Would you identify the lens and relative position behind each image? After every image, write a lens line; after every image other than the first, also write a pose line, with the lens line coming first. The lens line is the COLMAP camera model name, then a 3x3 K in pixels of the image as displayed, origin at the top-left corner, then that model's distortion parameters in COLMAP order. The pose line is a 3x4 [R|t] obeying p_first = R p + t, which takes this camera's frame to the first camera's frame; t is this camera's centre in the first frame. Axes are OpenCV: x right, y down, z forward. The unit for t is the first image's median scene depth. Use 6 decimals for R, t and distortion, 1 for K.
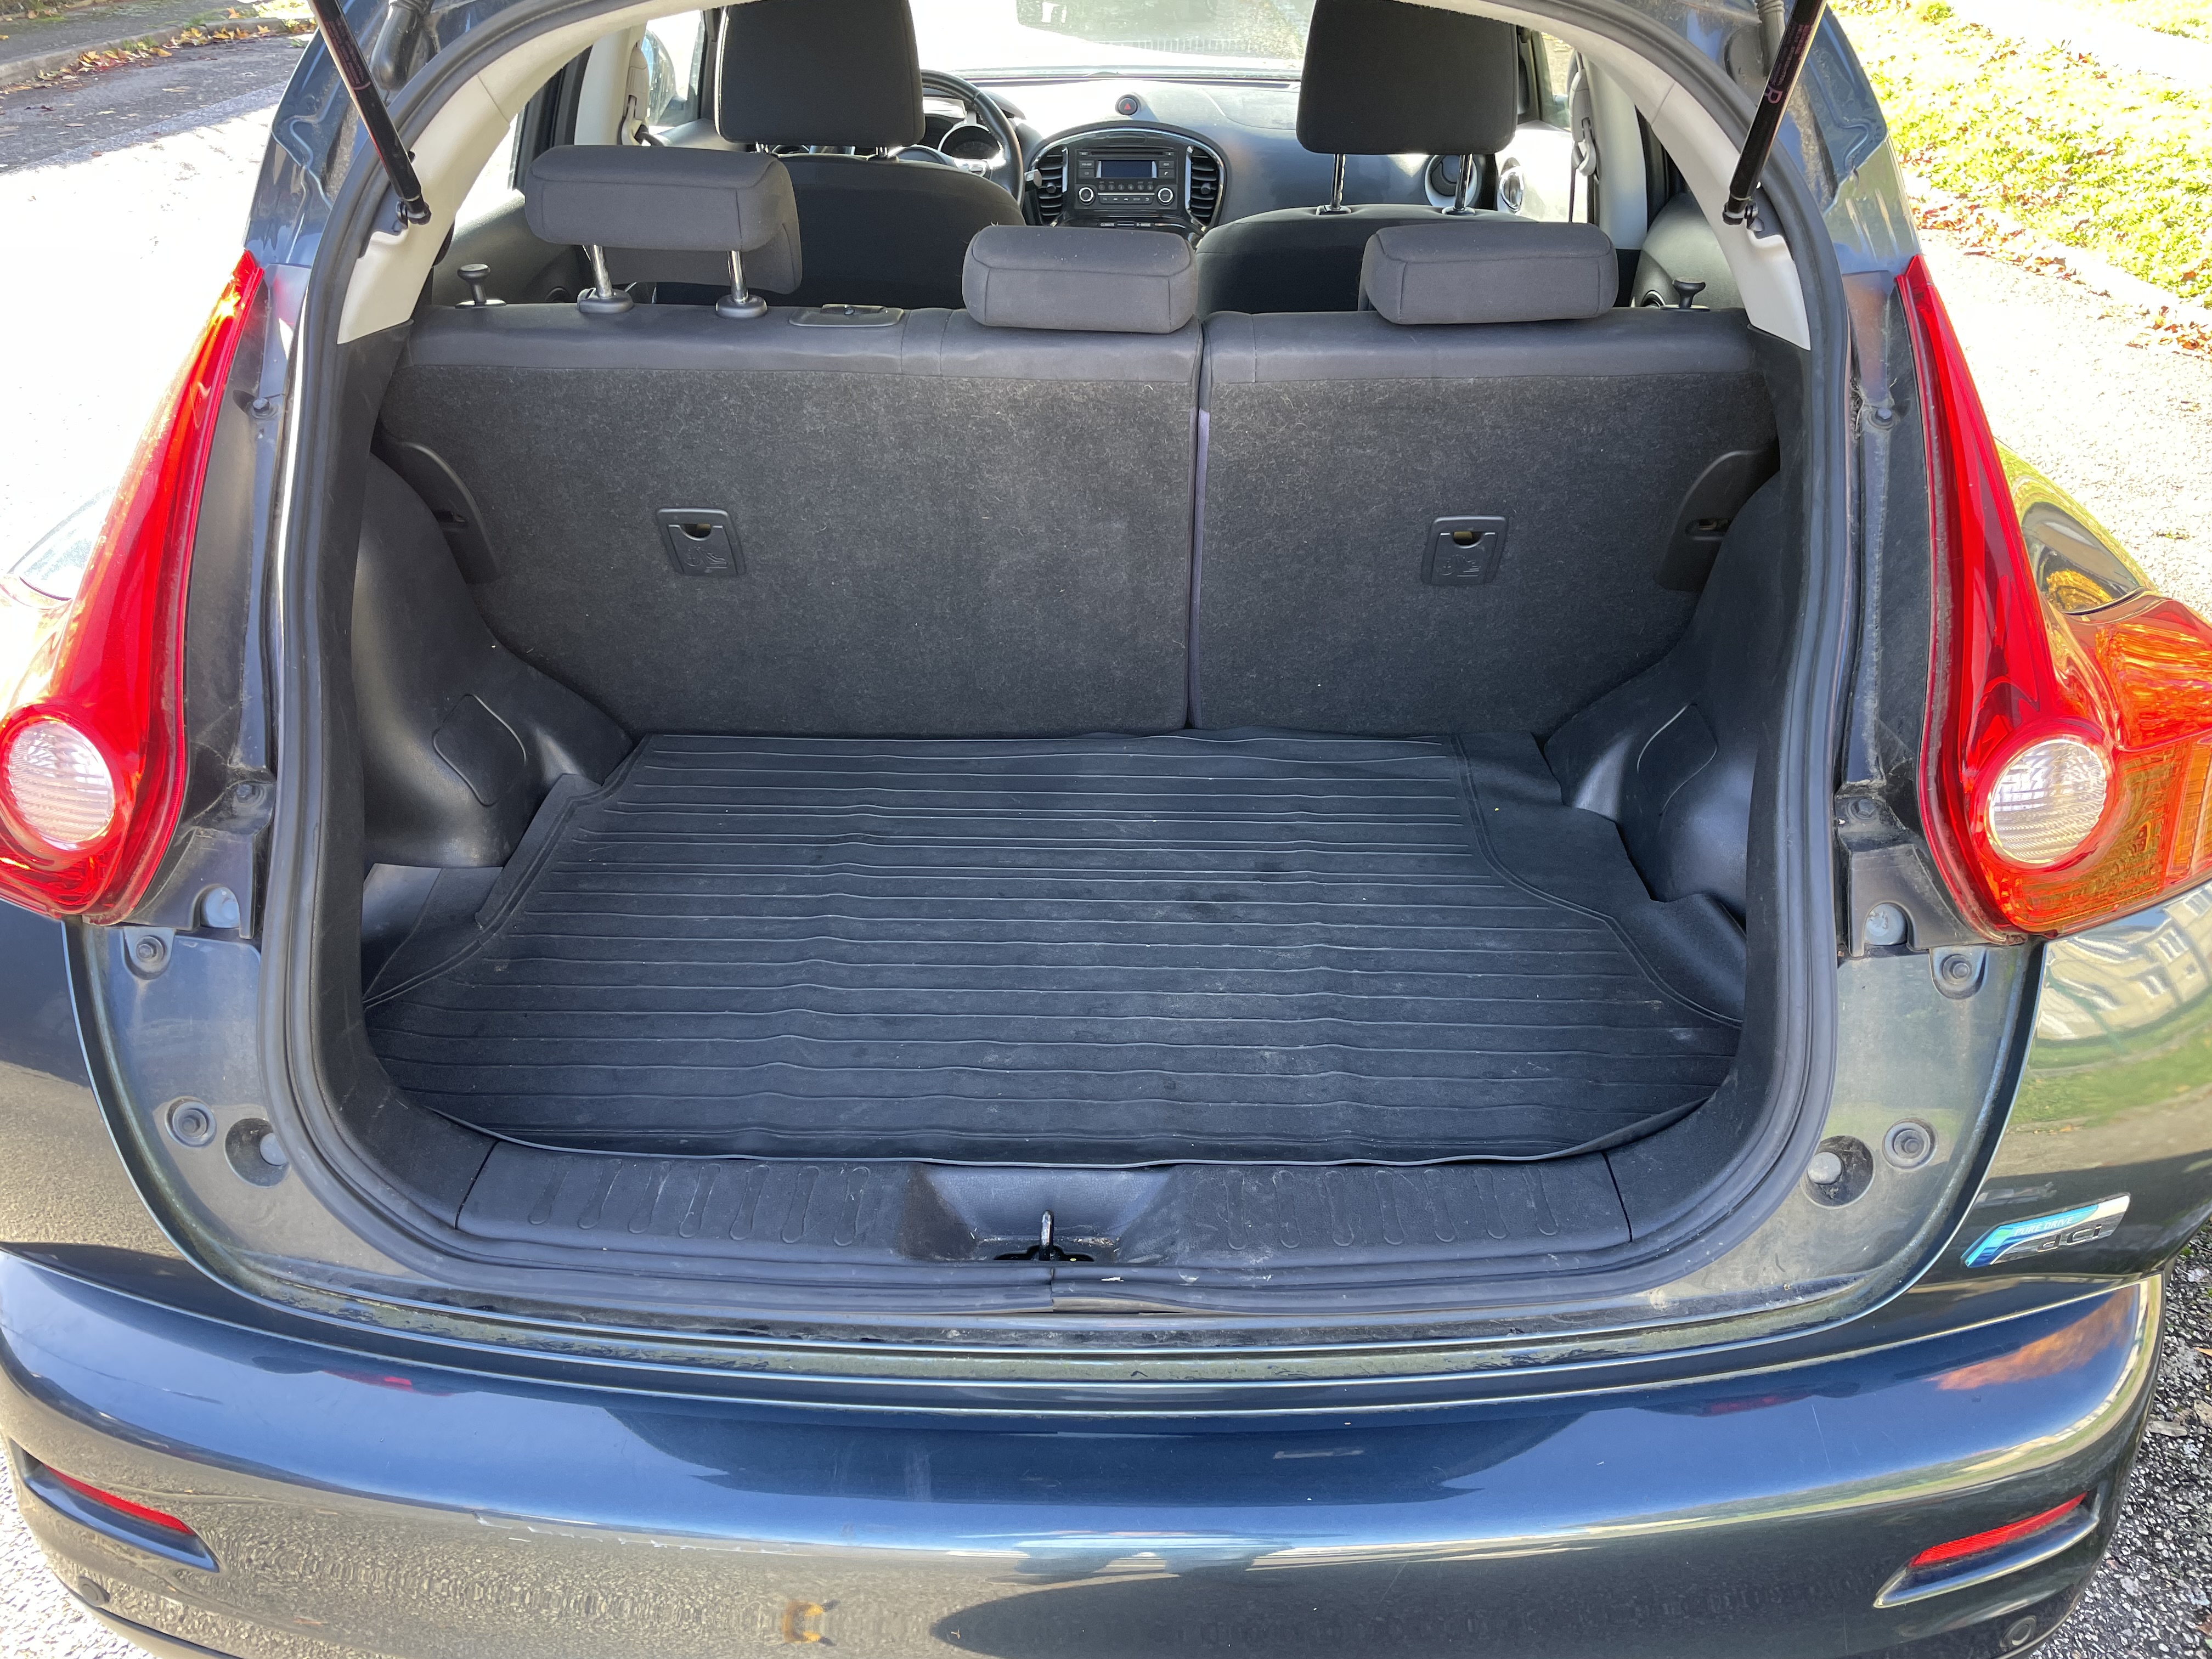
lens RADIAL K [[1694.8, 0, 1110.0], [0, 1694.8, 826.9], [0, 0, 1]] dist [0.053990, -0.026355]
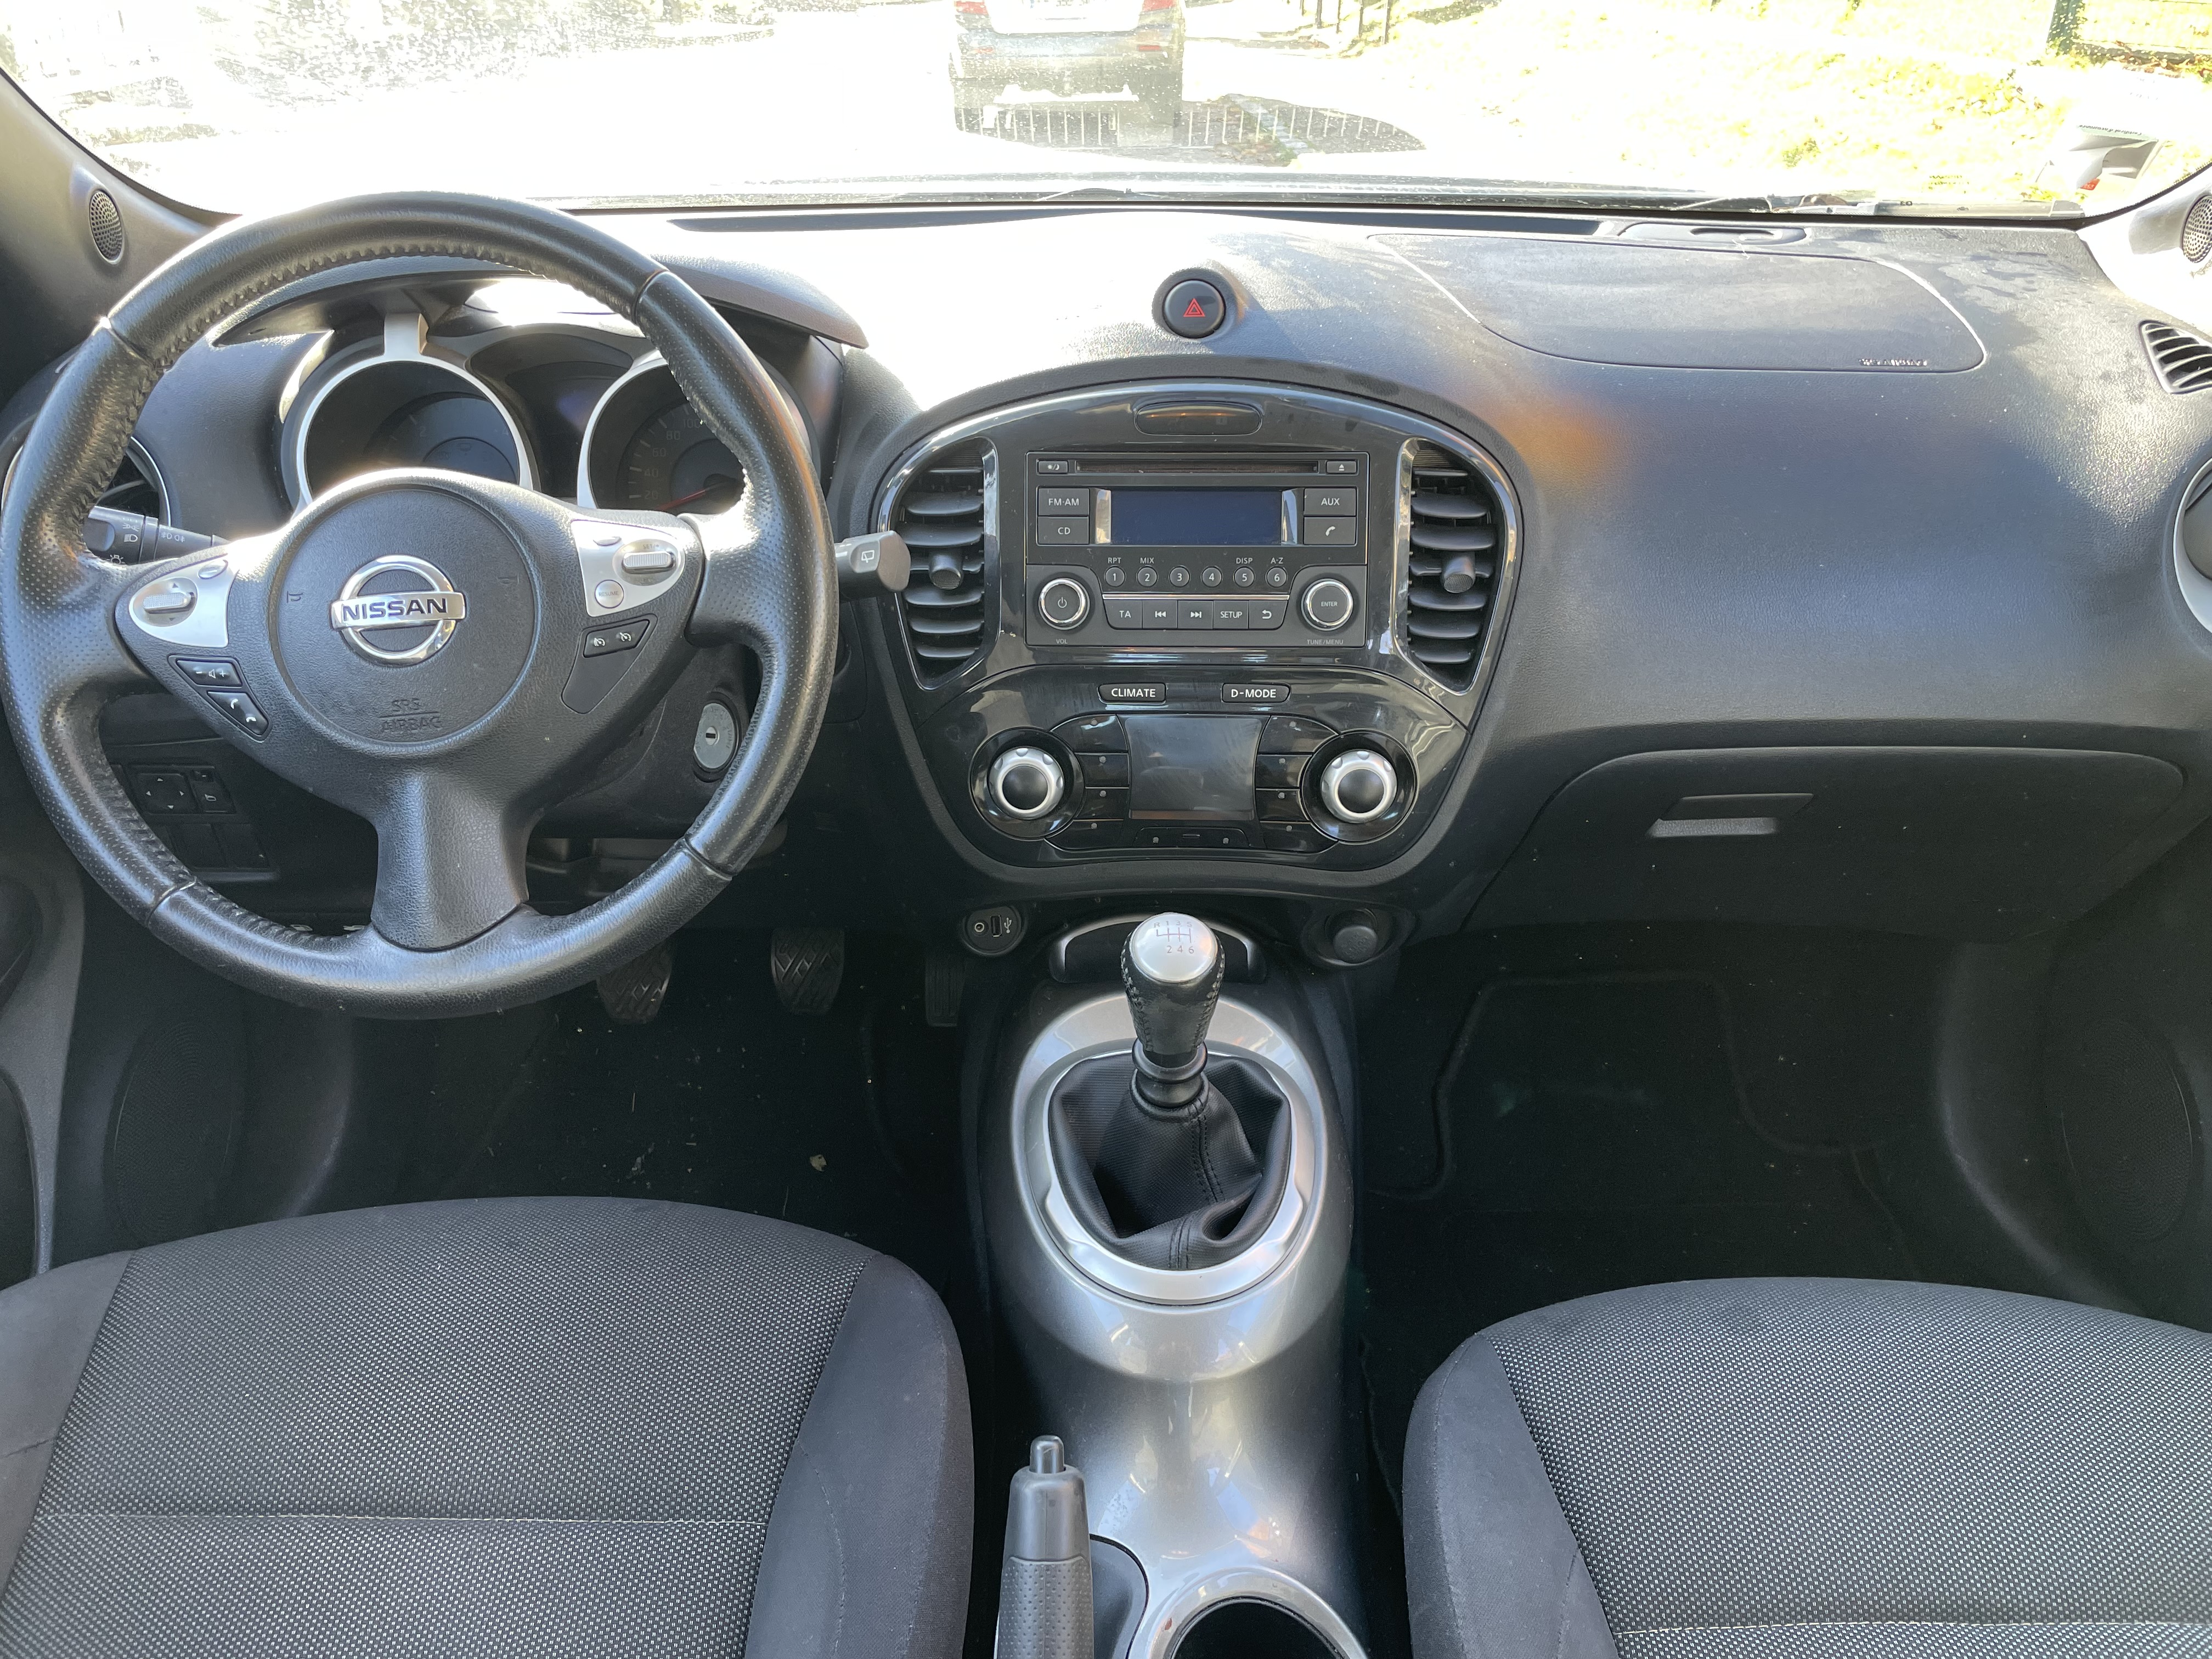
lens RADIAL K [[1694.8, 0, 1103.5], [0, 1694.8, 831.0], [0, 0, 1]] dist [0.053990, -0.026355]
pose [[0.999512, -0.012035, 0.028817, -0.015753], [0.013695, 0.998216, -0.058119, -0.312311], [-0.028066, 0.058485, 0.997894, 0.705373]]
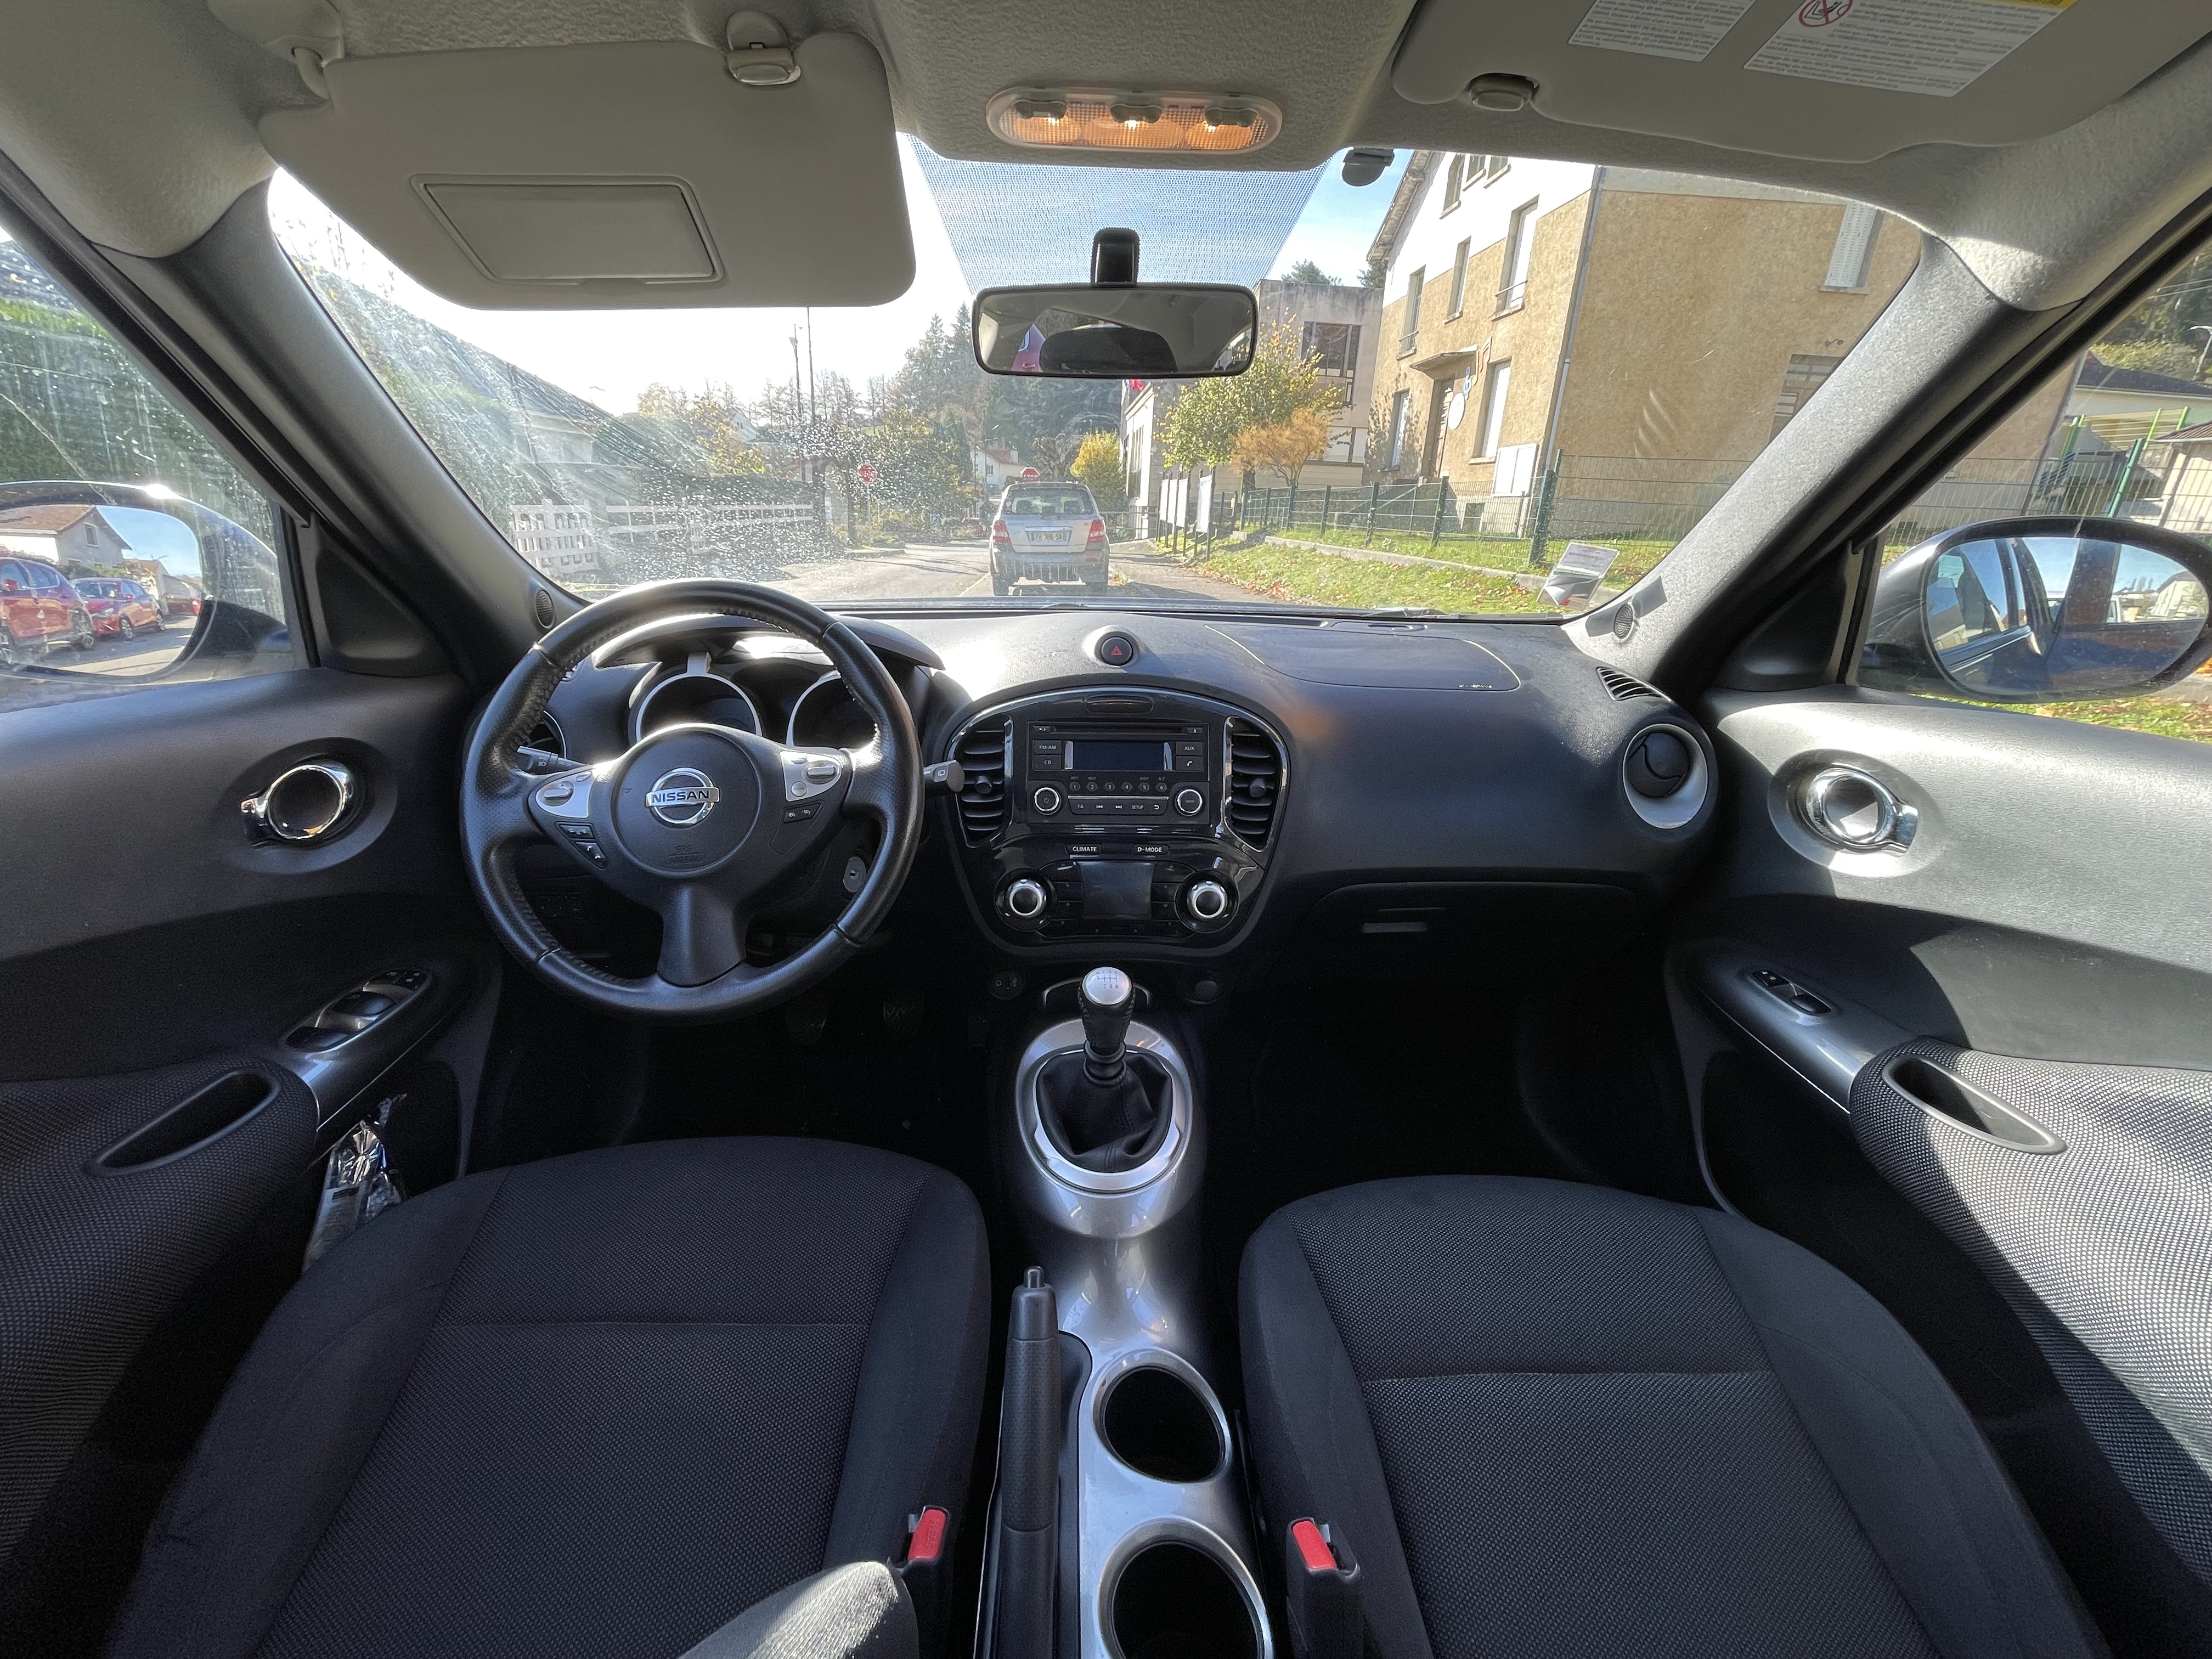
lens RADIAL K [[891.3, 0, 1096.6], [0, 891.3, 837.7], [0, 0, 1]] dist [0.000150, -0.000050]
pose [[0.997980, -0.003191, 0.063451, -0.015974], [0.014925, 0.982563, -0.185329, -0.303972], [-0.061753, 0.185902, 0.980626, 0.717534]]
